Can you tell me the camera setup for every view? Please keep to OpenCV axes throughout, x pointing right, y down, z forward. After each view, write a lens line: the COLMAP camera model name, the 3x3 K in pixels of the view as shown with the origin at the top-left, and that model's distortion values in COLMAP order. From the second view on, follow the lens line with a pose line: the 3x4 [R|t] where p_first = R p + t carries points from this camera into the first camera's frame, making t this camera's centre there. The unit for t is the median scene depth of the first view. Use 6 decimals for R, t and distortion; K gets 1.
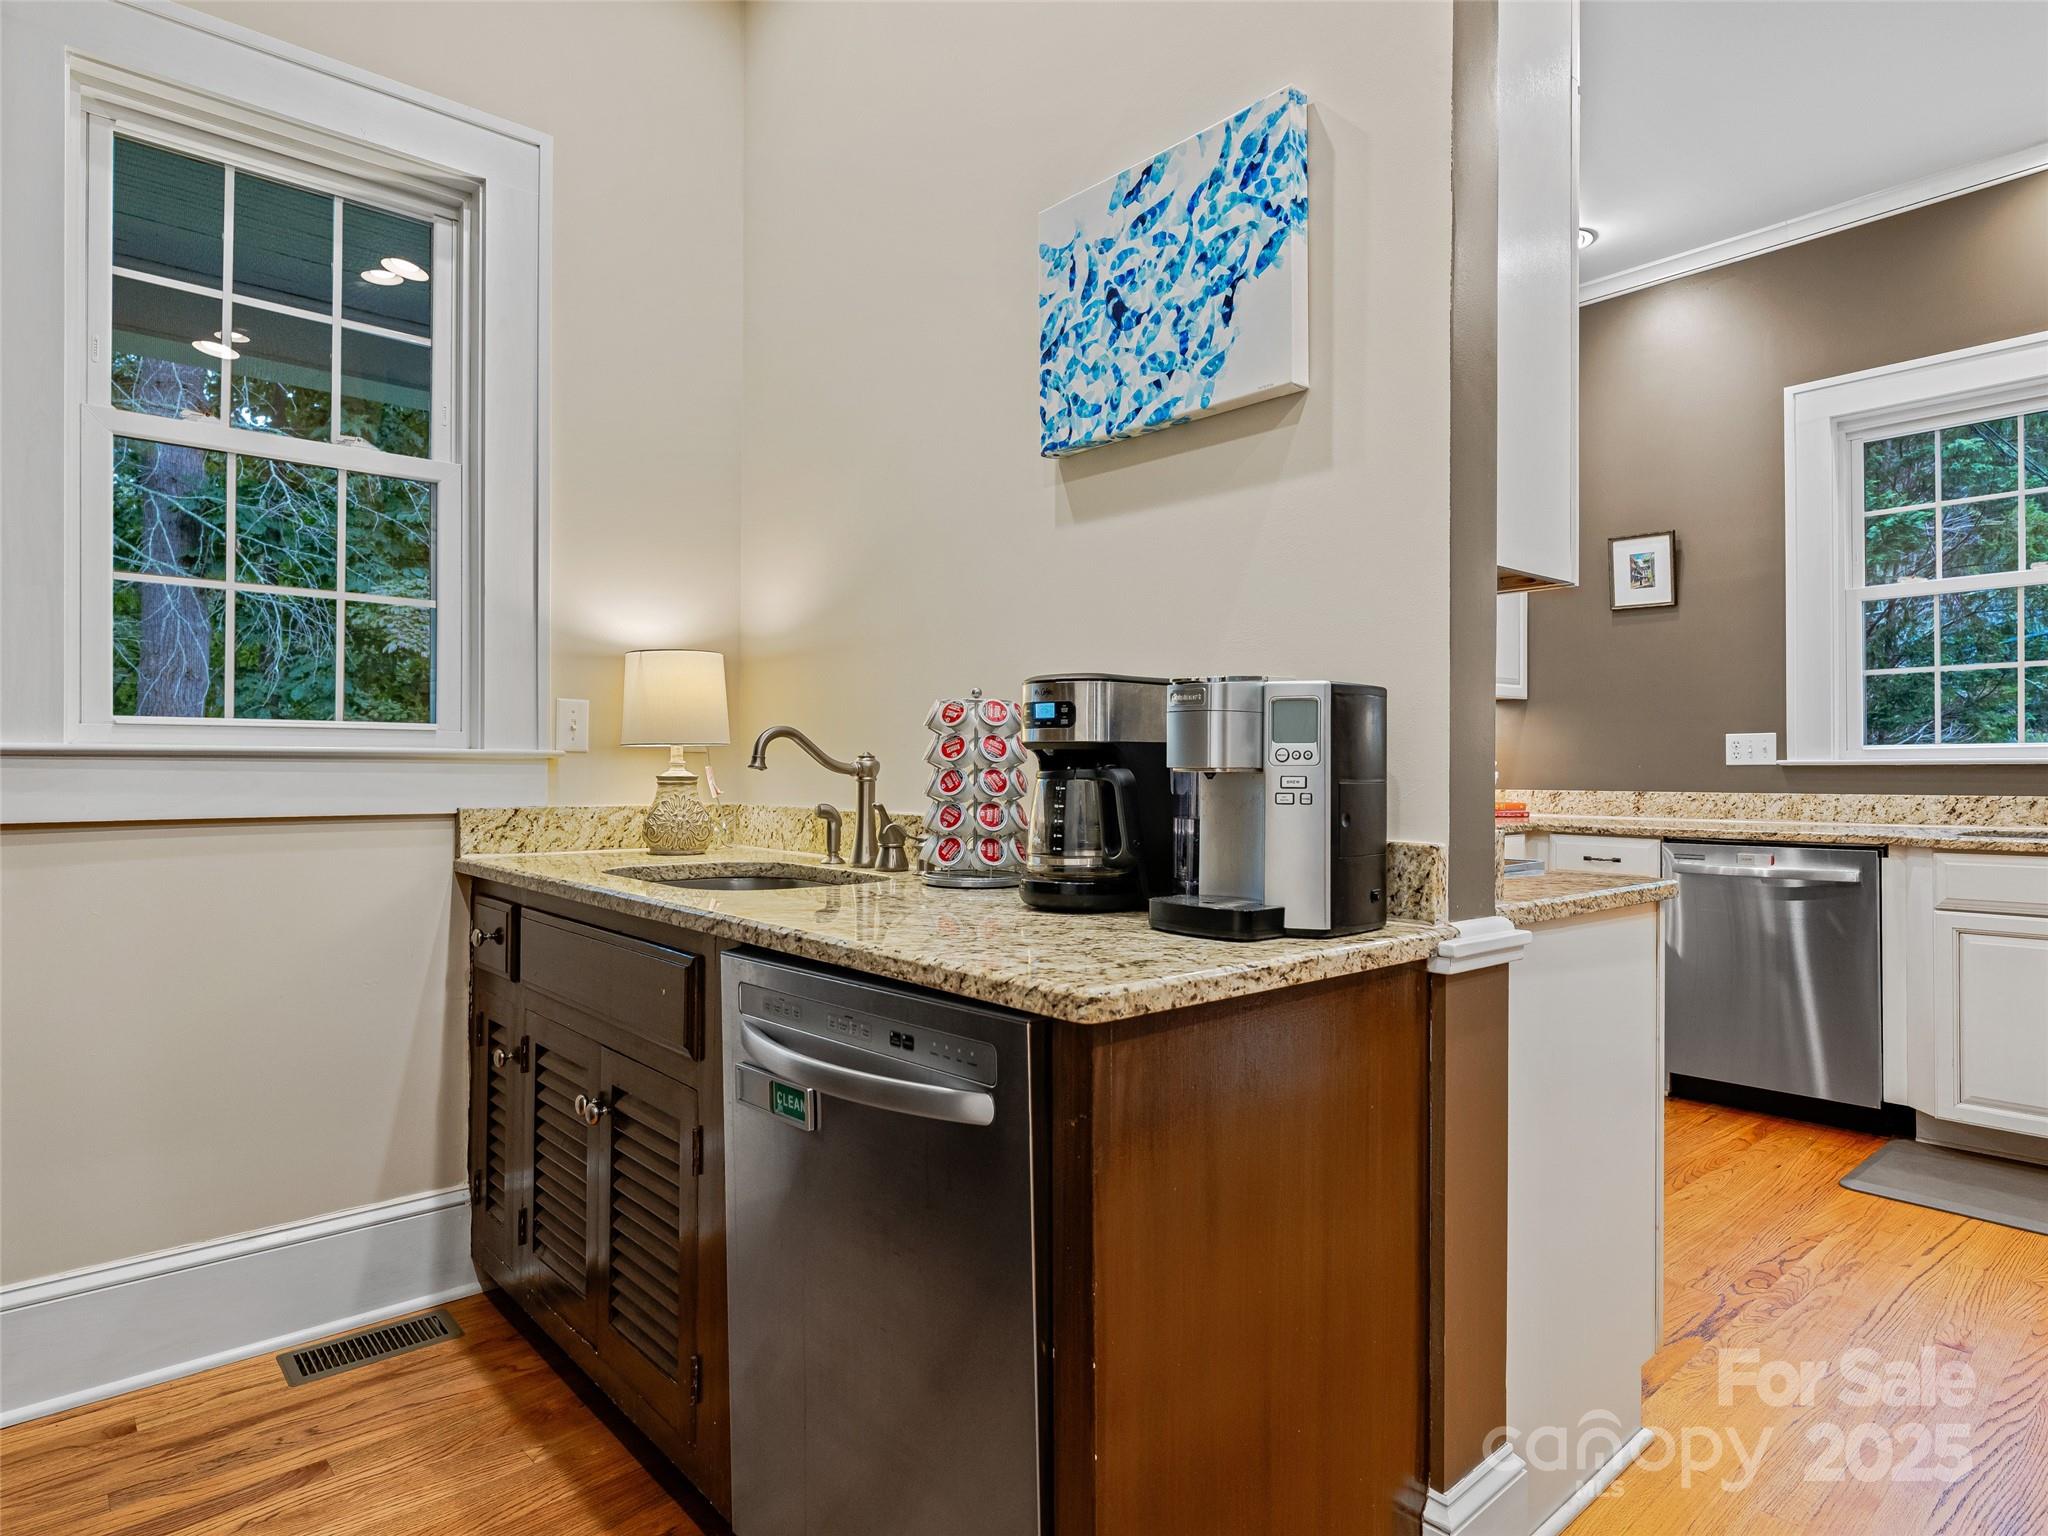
lens RADIAL K [[1159.1, 0, 1036.0], [0, 1159.1, 768.5], [0, 0, 1]] dist [-0.001041, 0.004001]
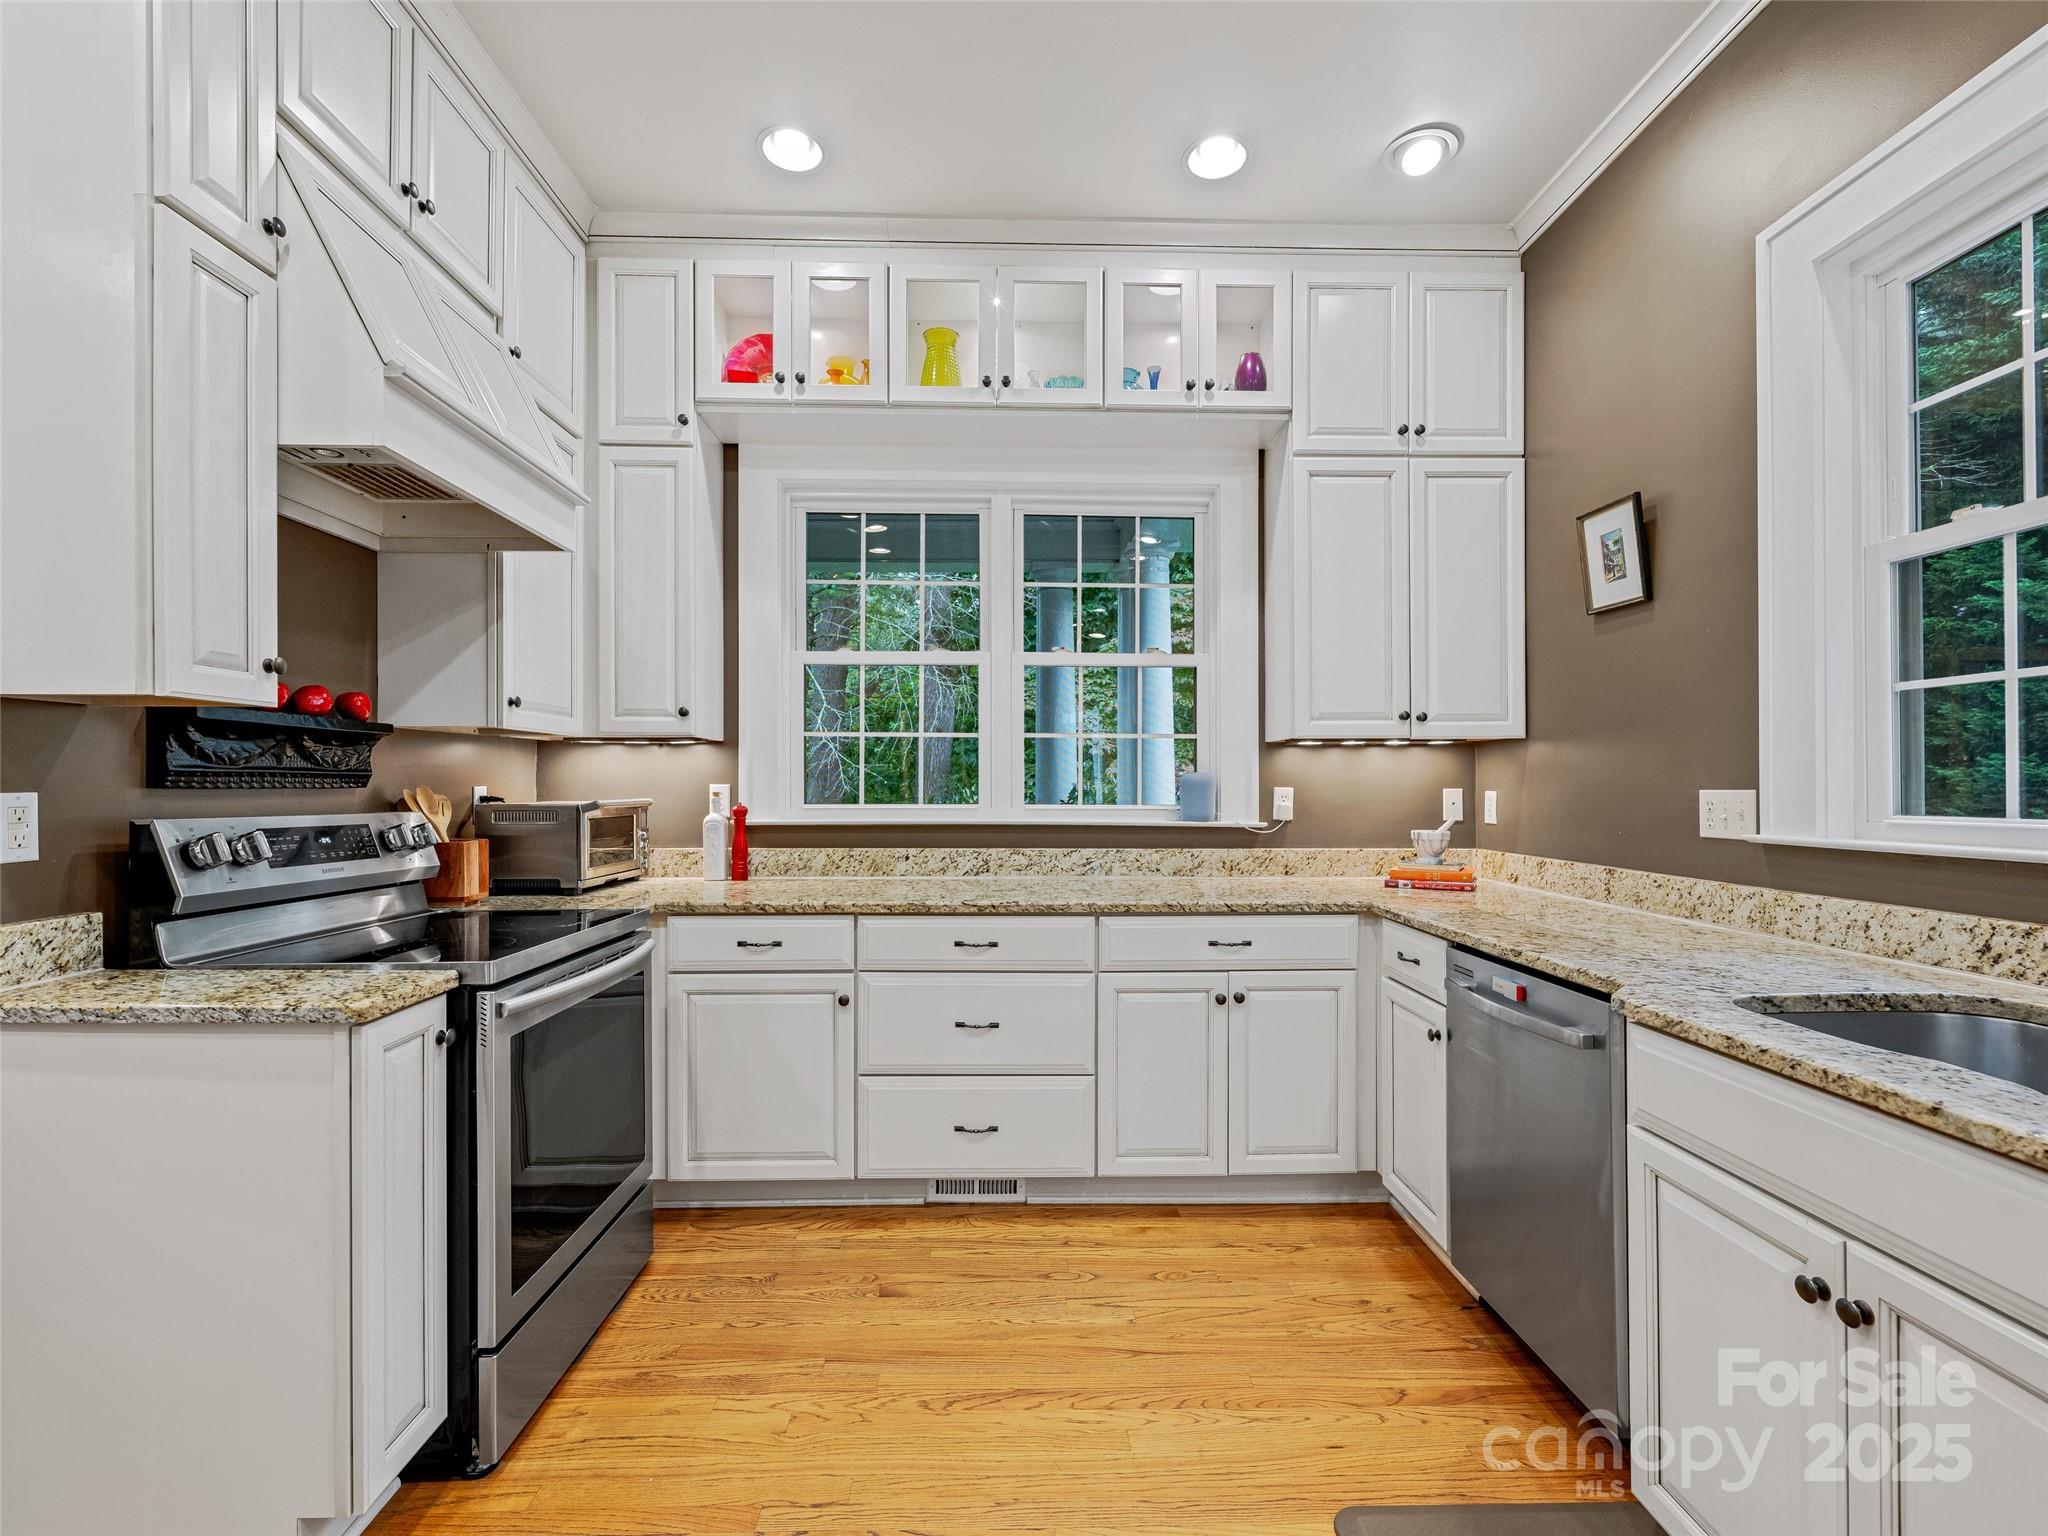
lens RADIAL K [[916.0, 0, 1025.0], [0, 916.0, 786.3], [0, 0, 1]] dist [0.000844, 0.000944]
pose [[0.765577, 0.000368, -0.643344, 0.662031], [0.001611, 0.999996, 0.002488, -0.034909], [0.643342, -0.002941, 0.765573, 0.370338]]
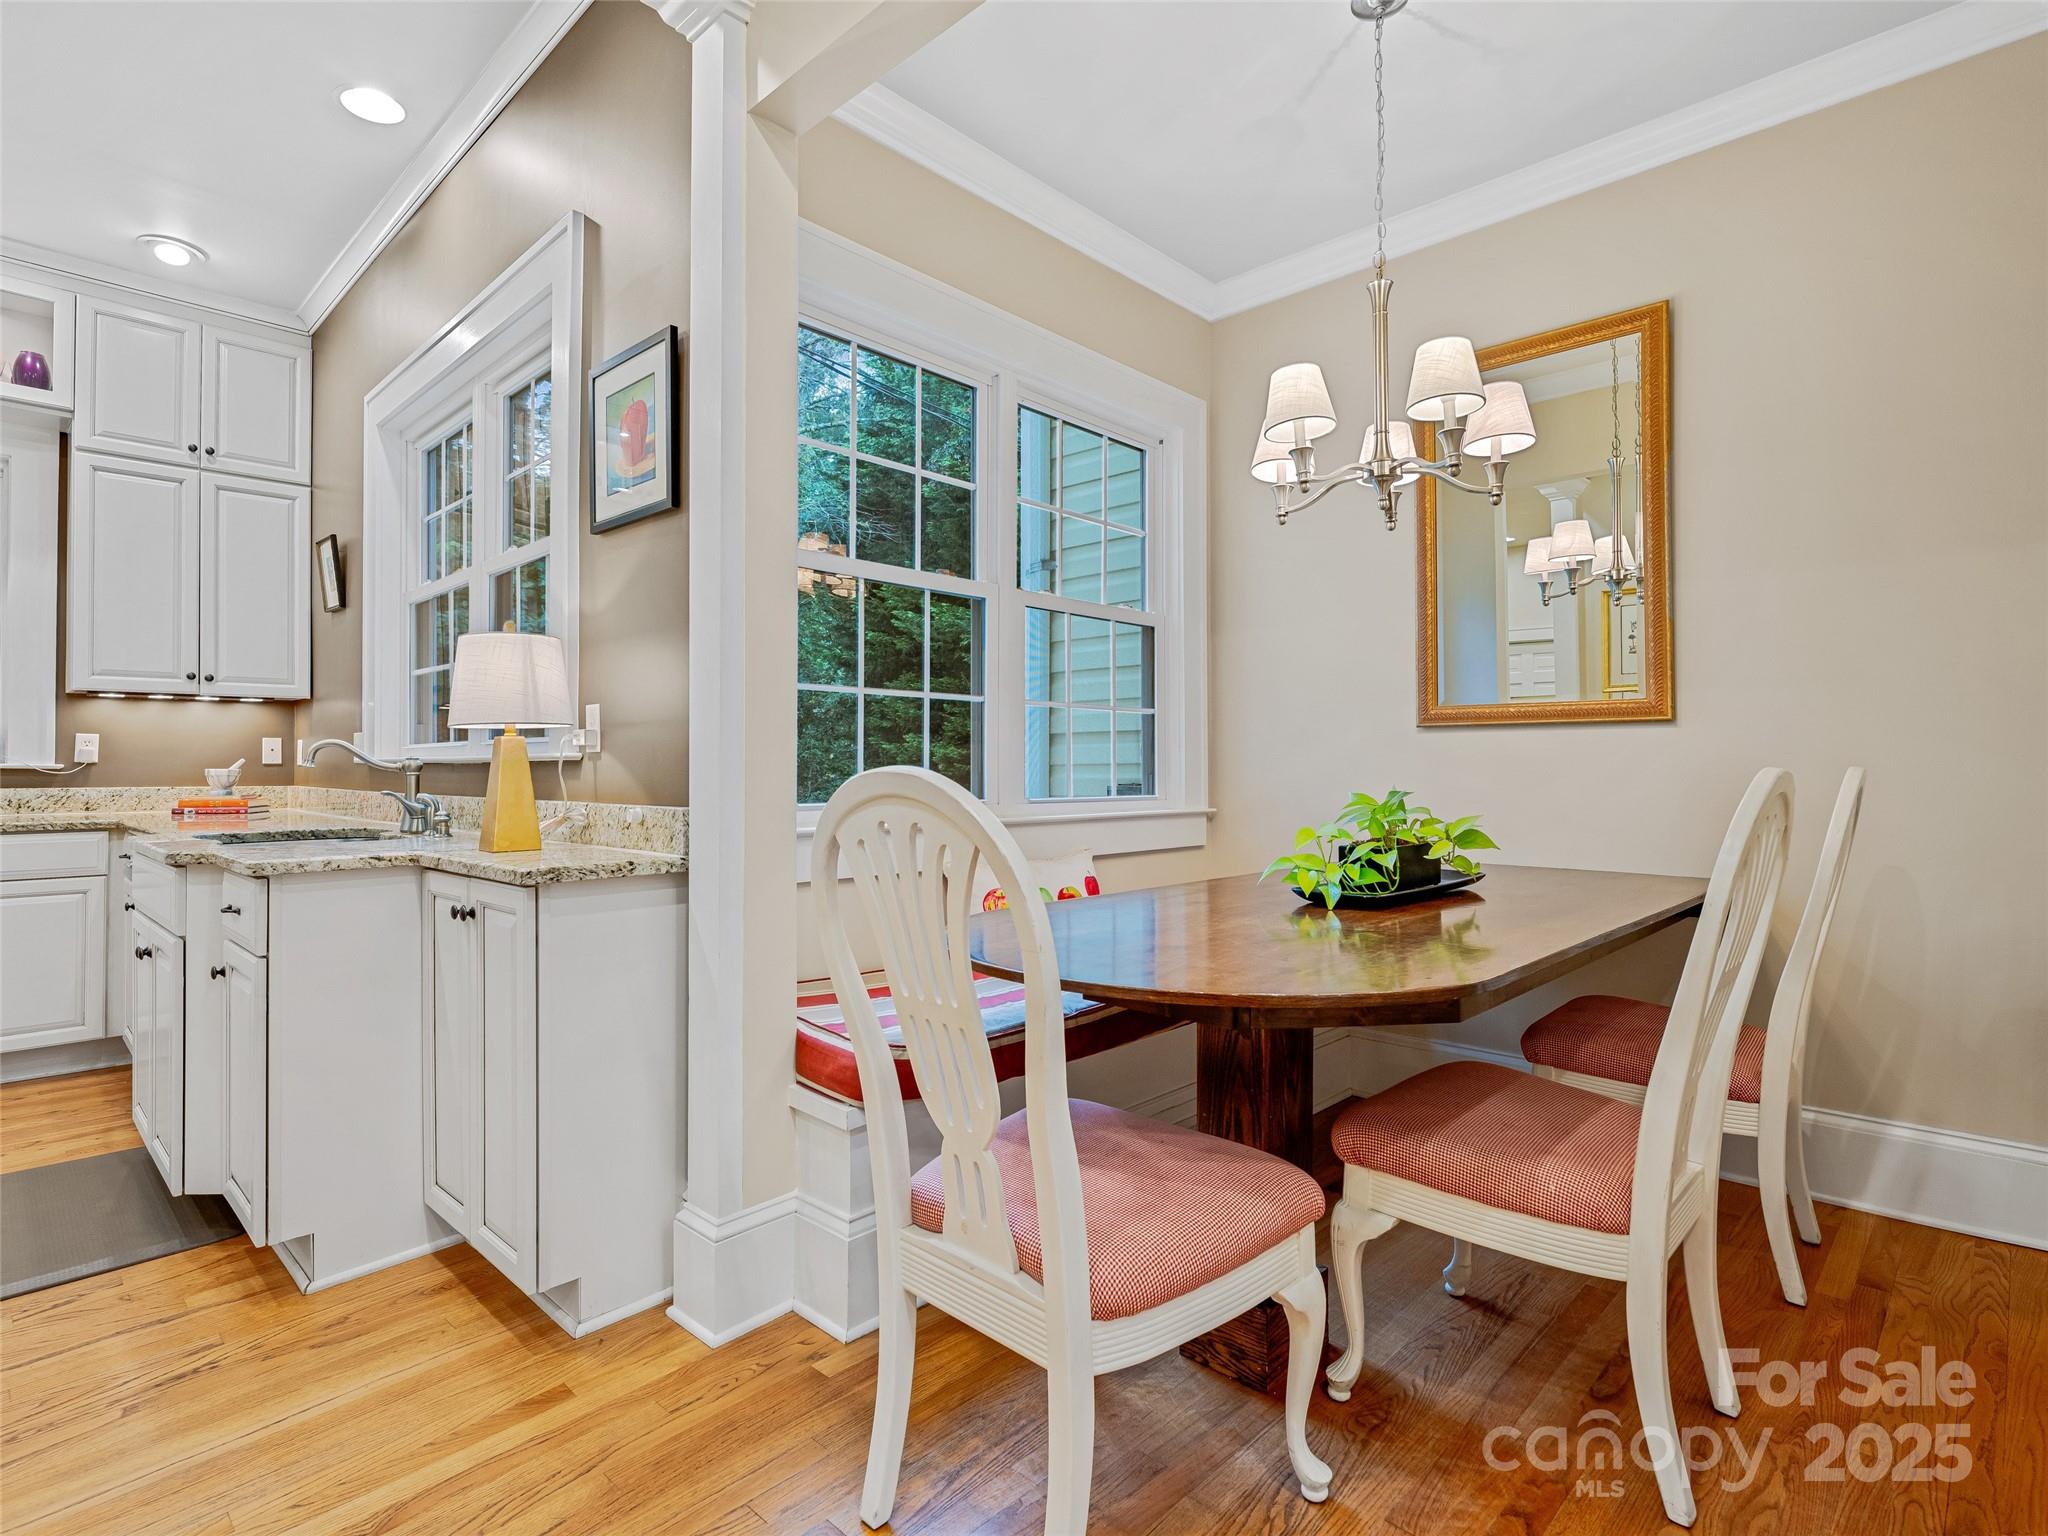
lens RADIAL K [[1032.1, 0, 1015.6], [0, 1032.1, 748.5], [0, 0, 1]] dist [-0.000618, -0.002275]
pose [[0.997358, 0.002269, 0.072608, 1.158888], [-0.001120, 0.999874, -0.015859, -0.001905], [-0.072635, 0.015736, 0.997234, 0.048265]]
